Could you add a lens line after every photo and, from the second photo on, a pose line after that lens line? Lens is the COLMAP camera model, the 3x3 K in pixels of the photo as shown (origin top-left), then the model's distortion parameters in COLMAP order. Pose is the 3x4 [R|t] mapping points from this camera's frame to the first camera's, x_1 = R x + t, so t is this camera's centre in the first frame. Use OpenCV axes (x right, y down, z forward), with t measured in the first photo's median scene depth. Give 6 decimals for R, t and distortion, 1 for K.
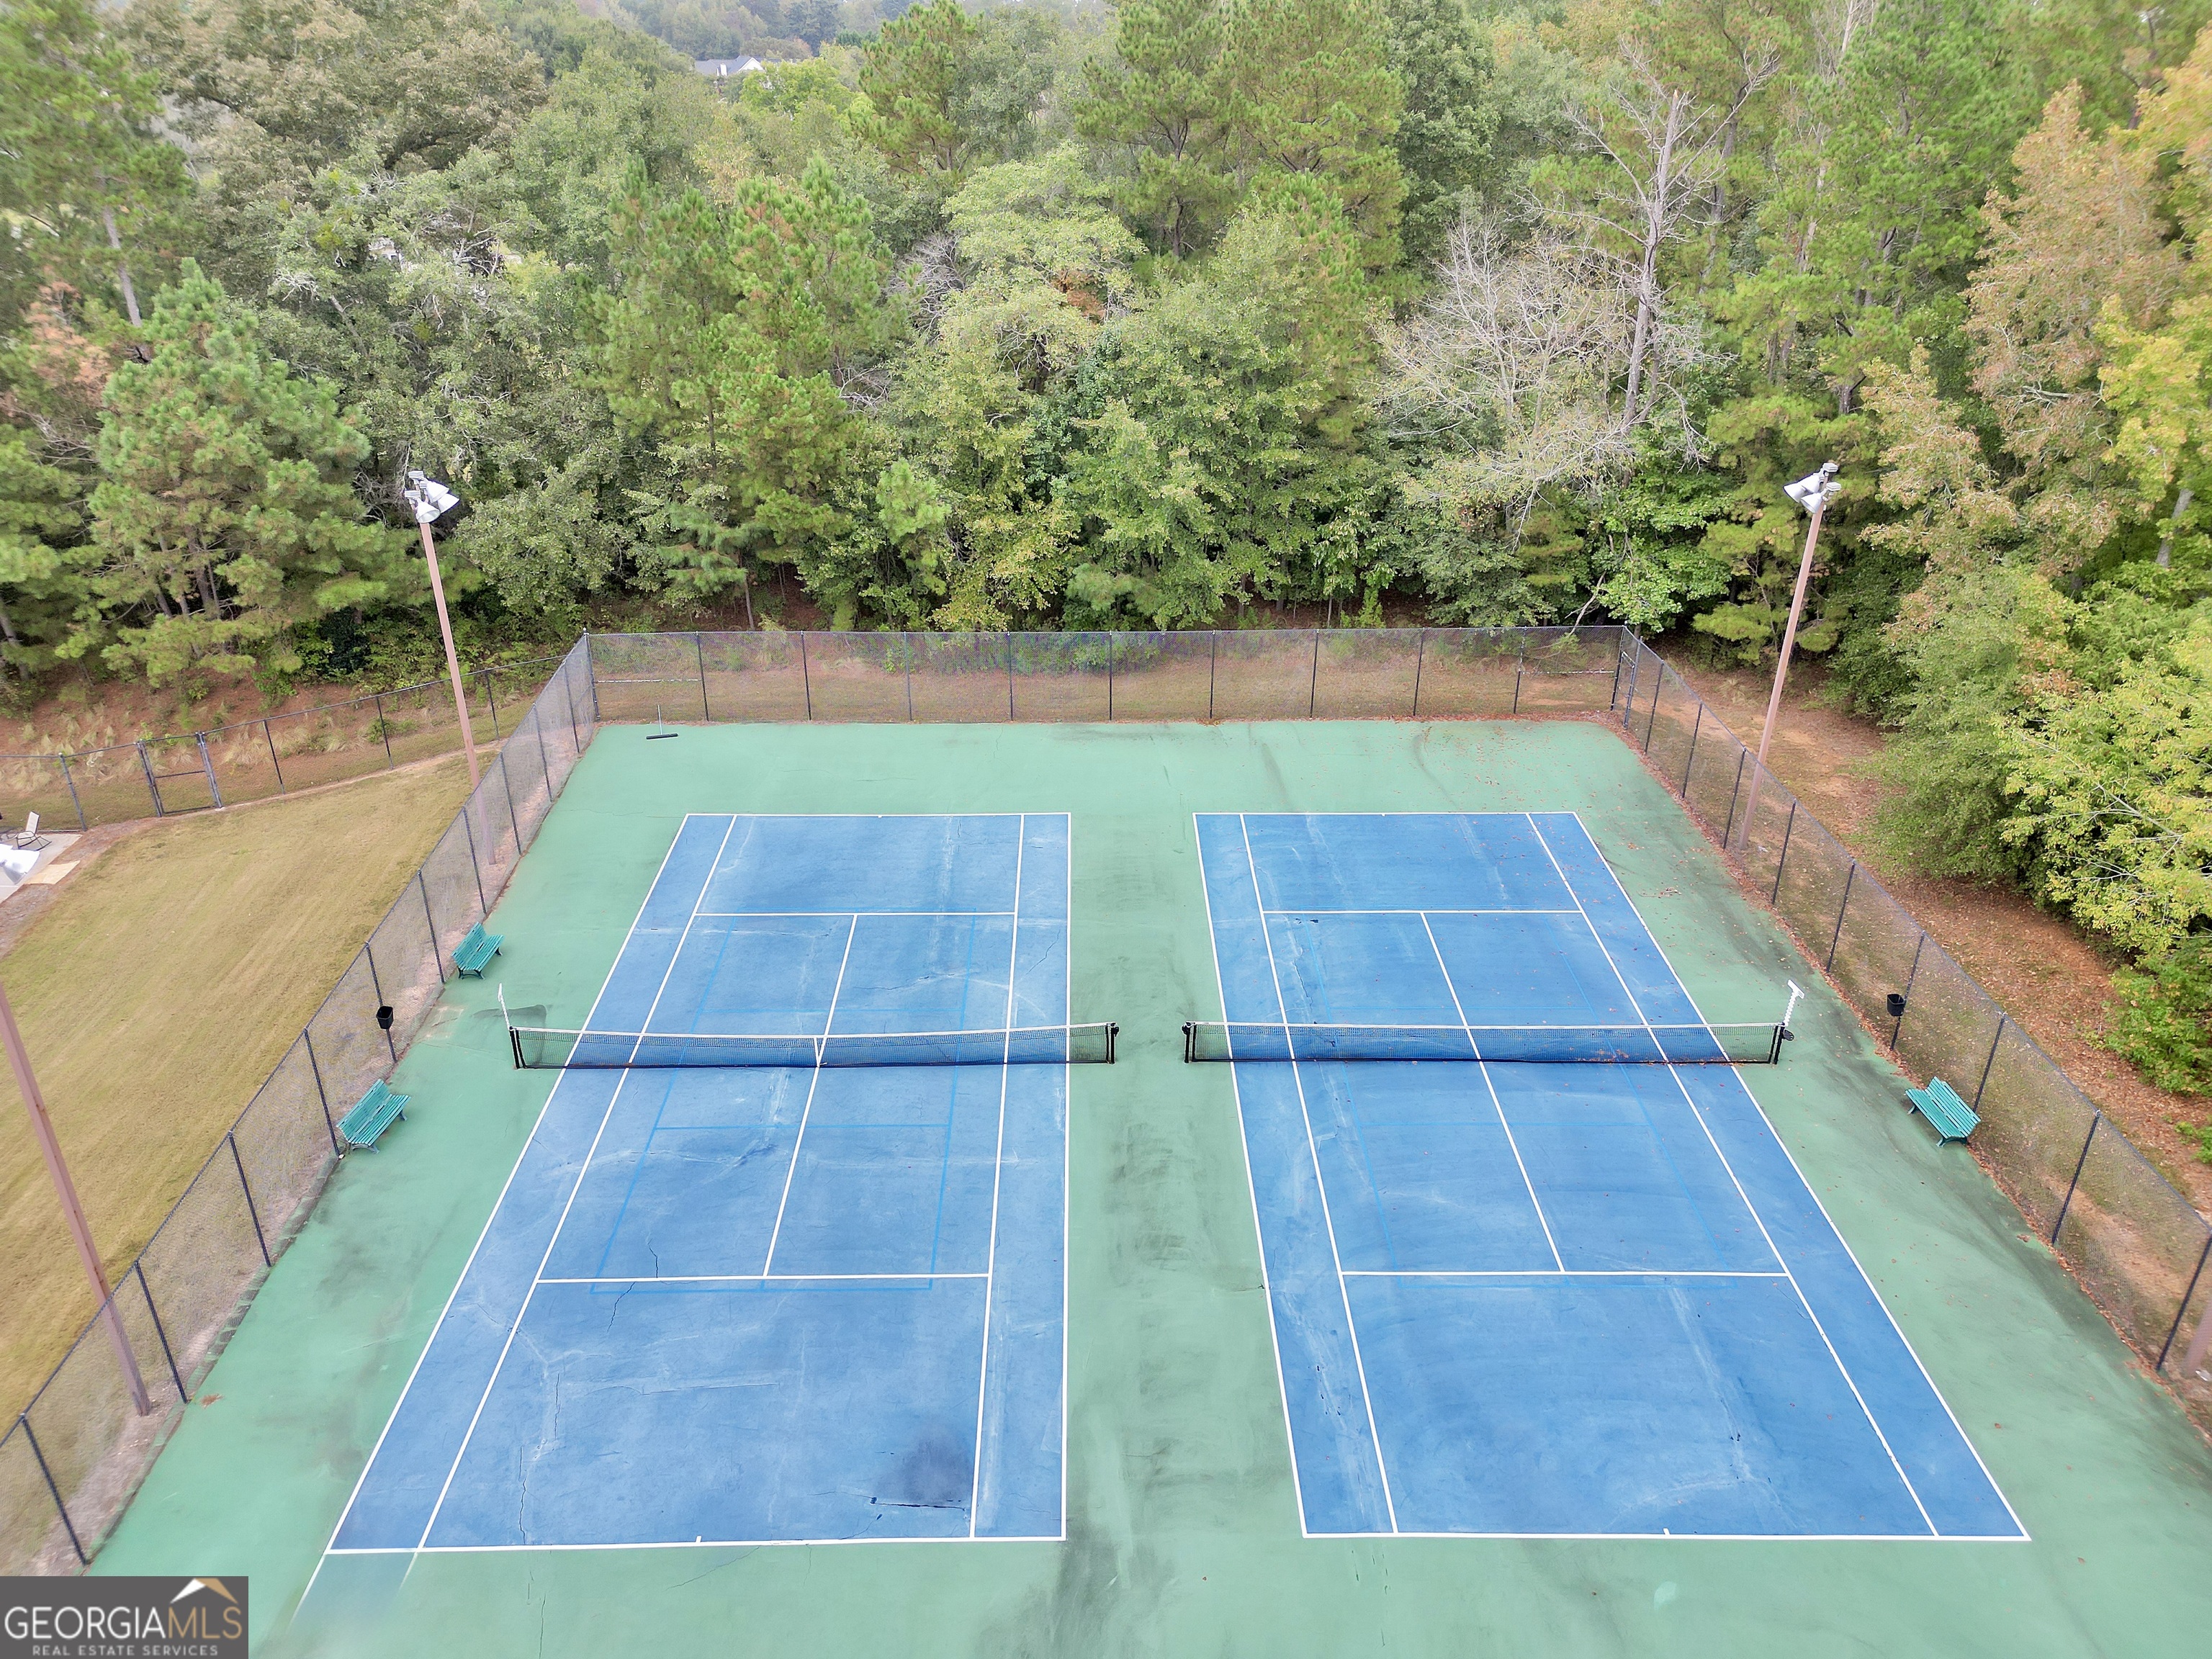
lens RADIAL K [[1535.2, 0, 1100.6], [0, 1535.2, 837.2], [0, 0, 1]] dist [0.083425, -0.081646]
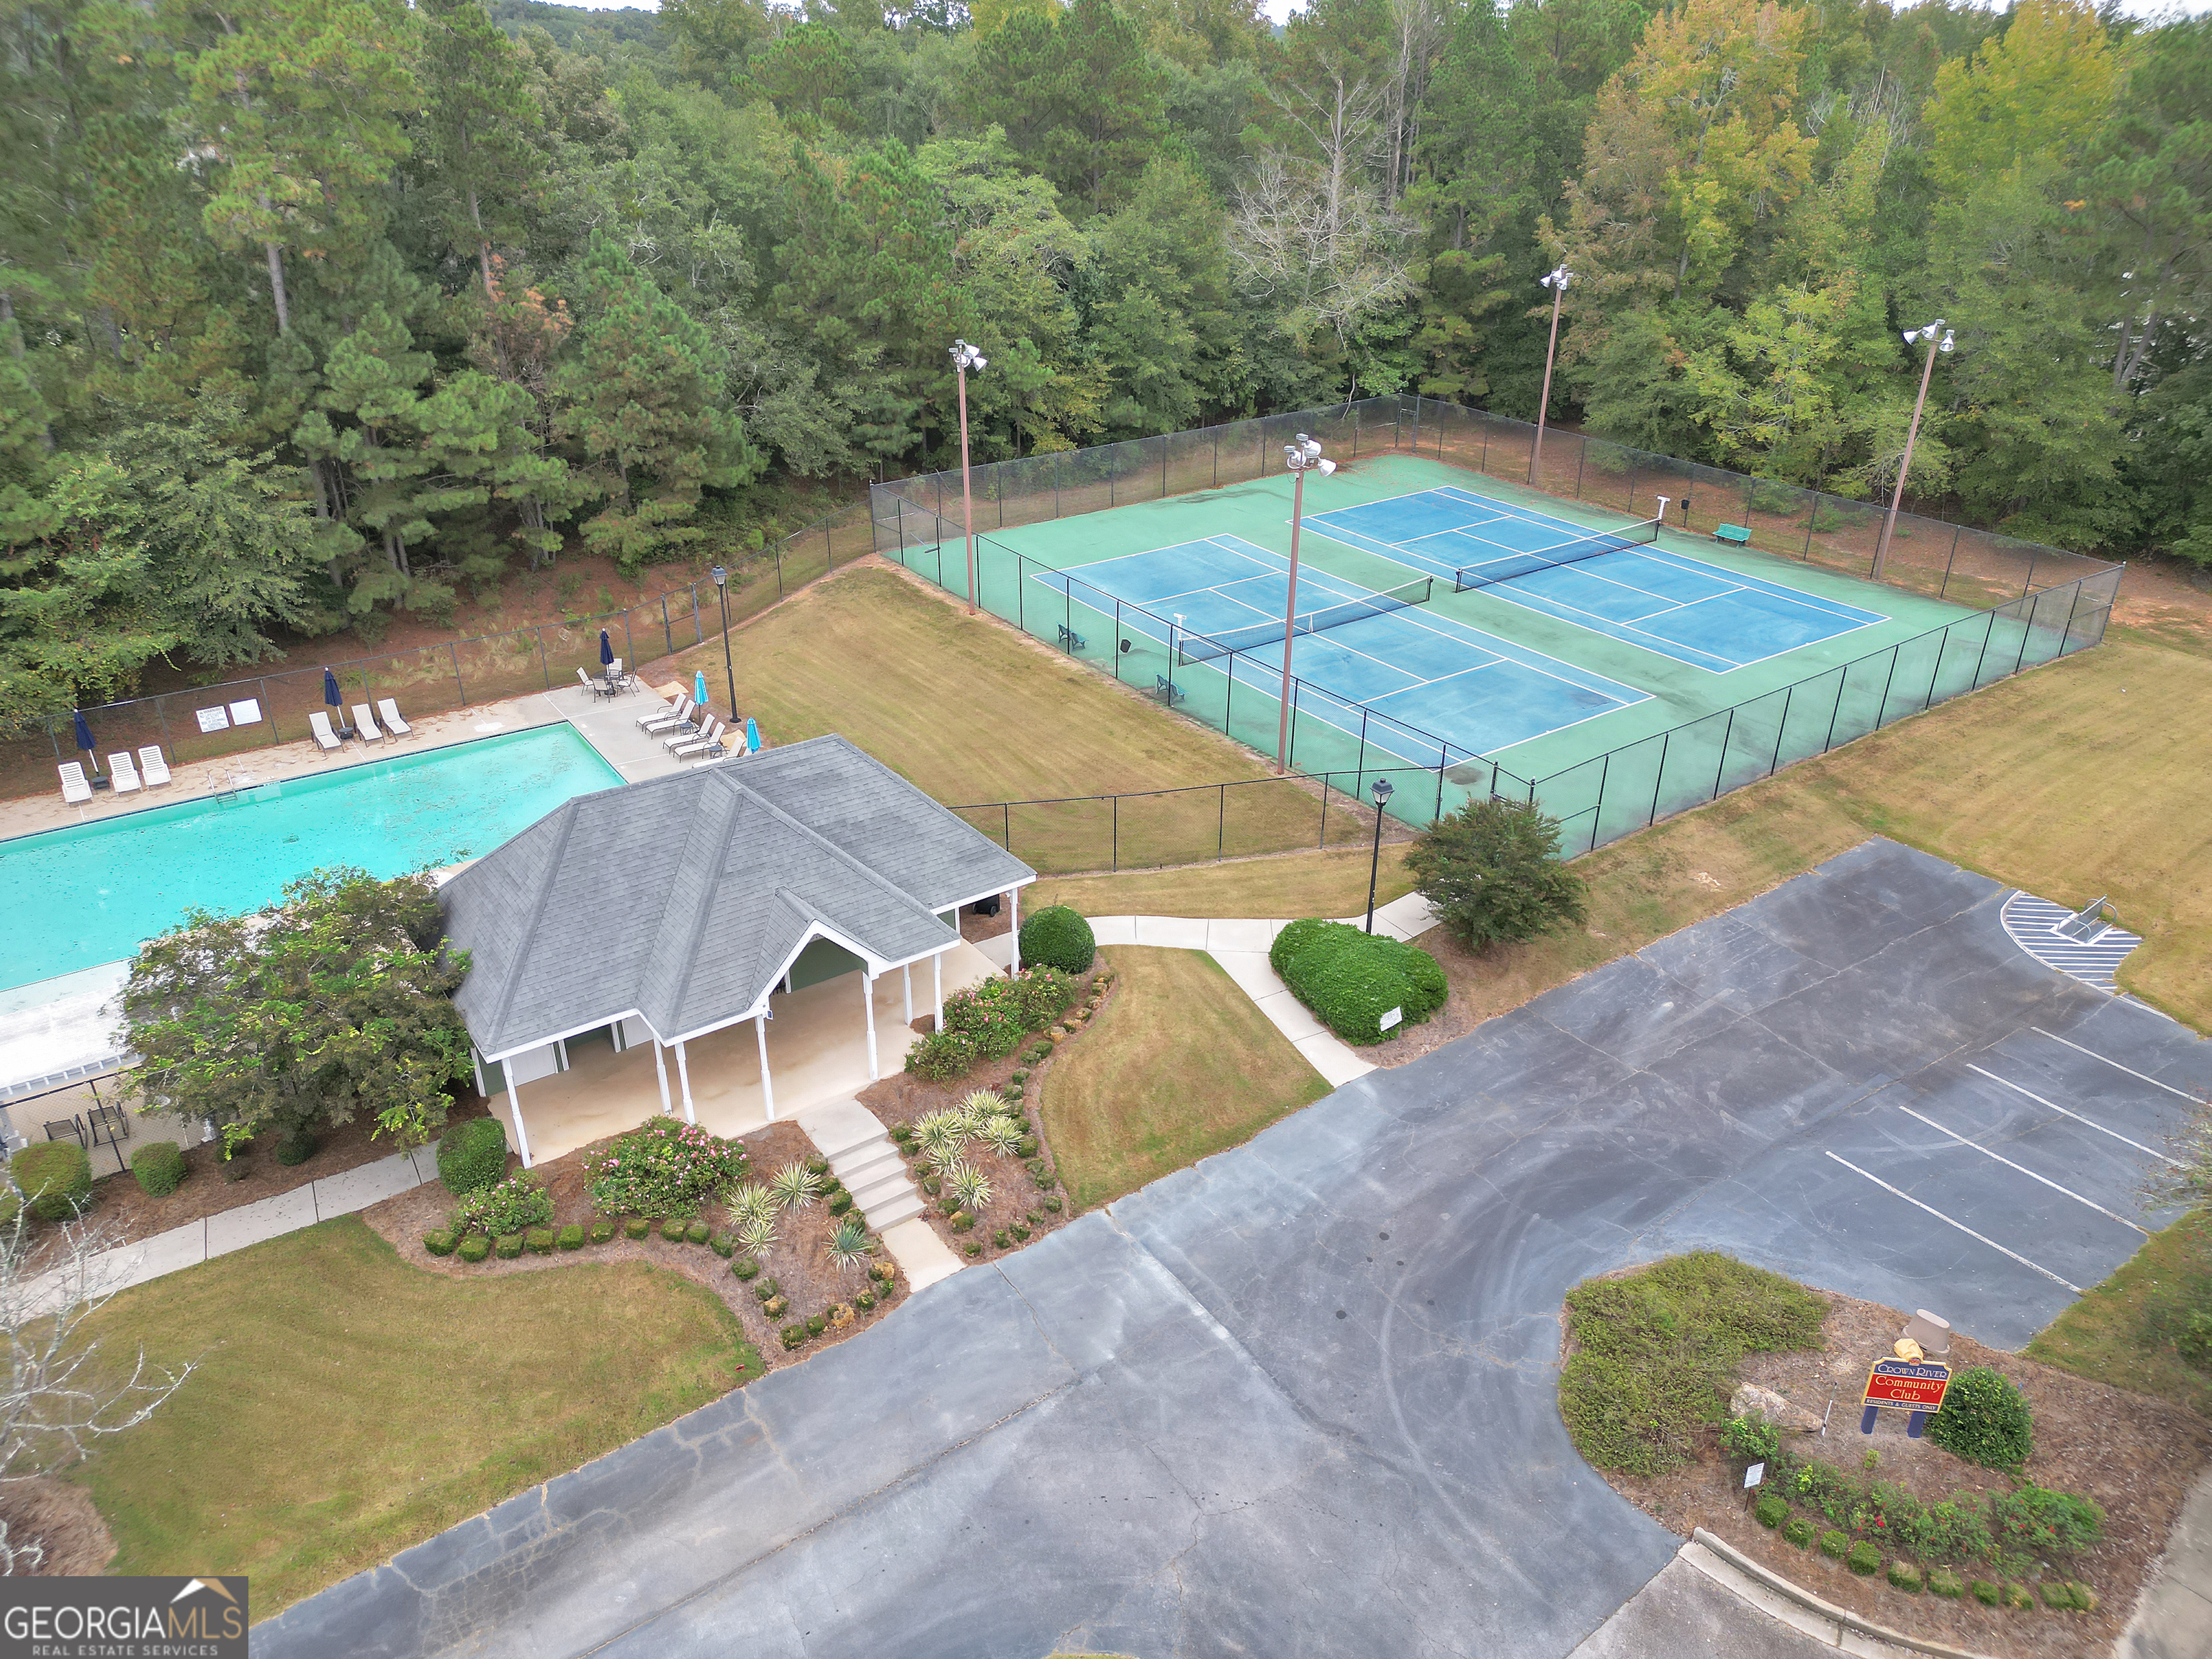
lens RADIAL K [[1538.9, 0, 1111.6], [0, 1538.9, 820.3], [0, 0, 1]] dist [0.095102, -0.085074]
pose [[0.822426, -0.257557, 0.507228, -1.046834], [0.264811, 0.962472, 0.059350, 0.149726], [-0.503478, 0.085508, 0.859766, -0.314834]]
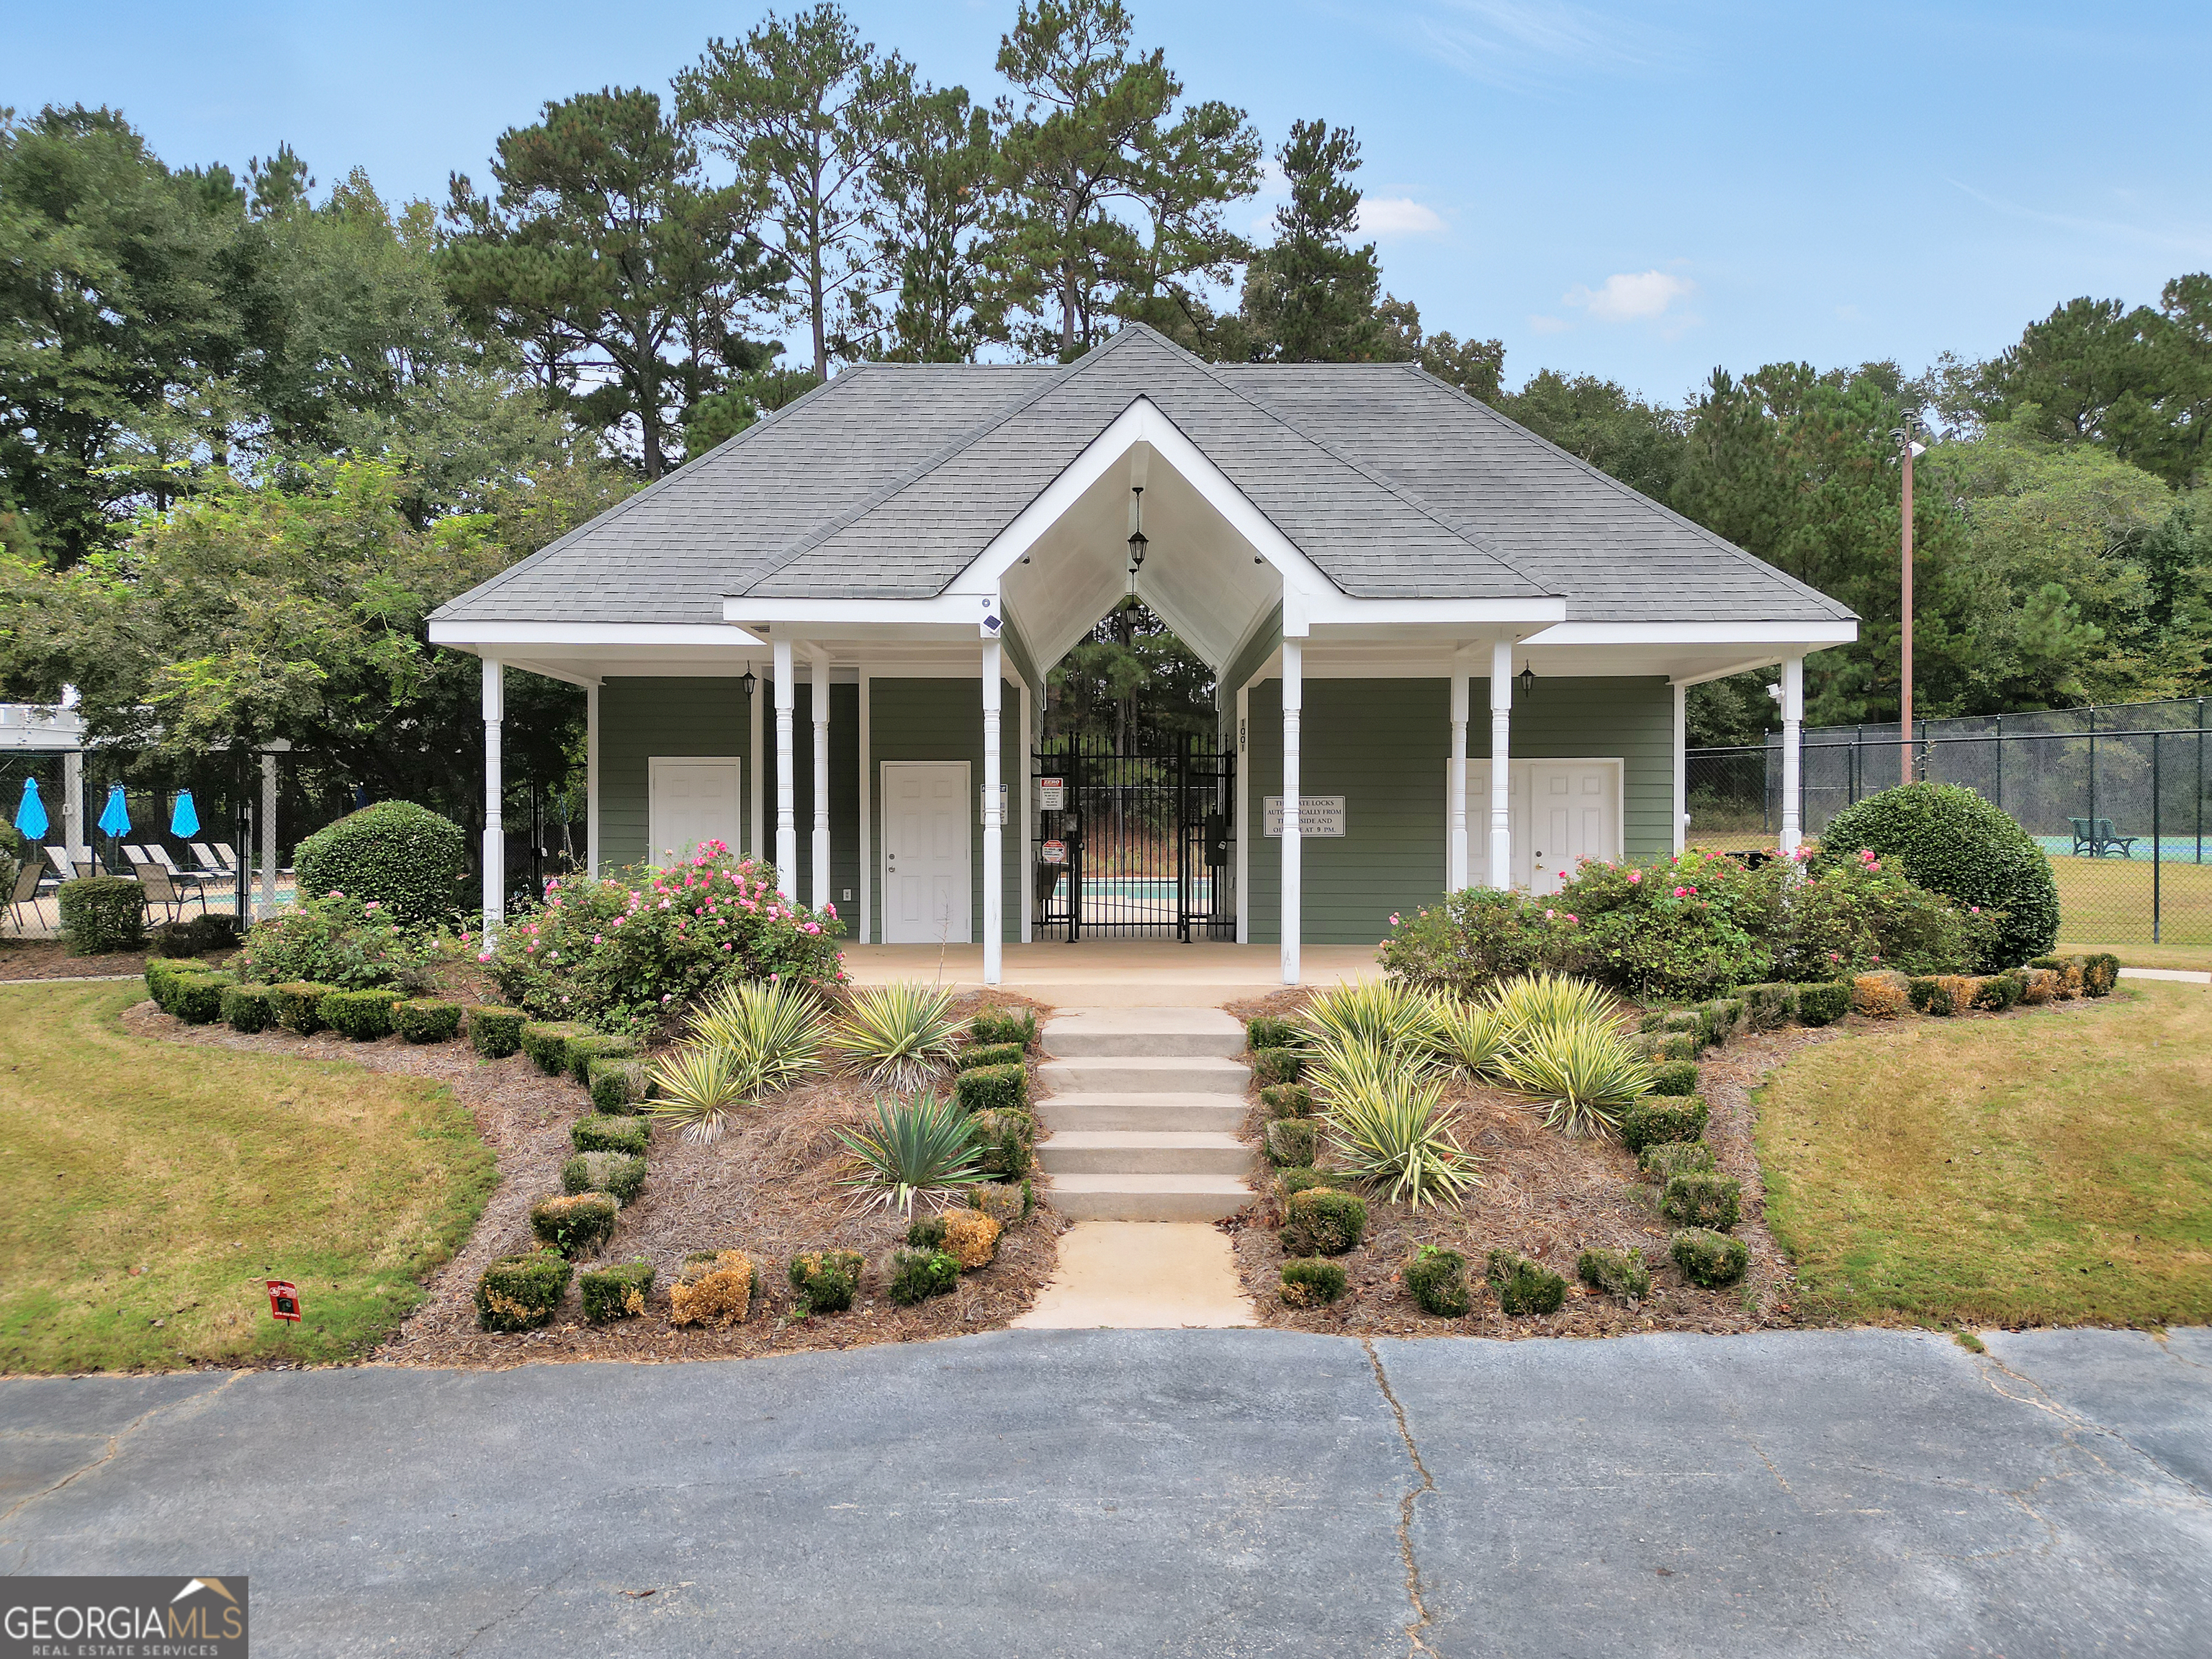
lens RADIAL K [[1562.0, 0, 1094.8], [0, 1562.0, 821.7], [0, 0, 1]] dist [0.020929, -0.001382]
pose [[0.999610, -0.004438, -0.027579, -0.804989], [-0.008889, 0.885436, -0.464675, 0.404948], [0.026481, 0.464739, 0.885051, 0.170812]]
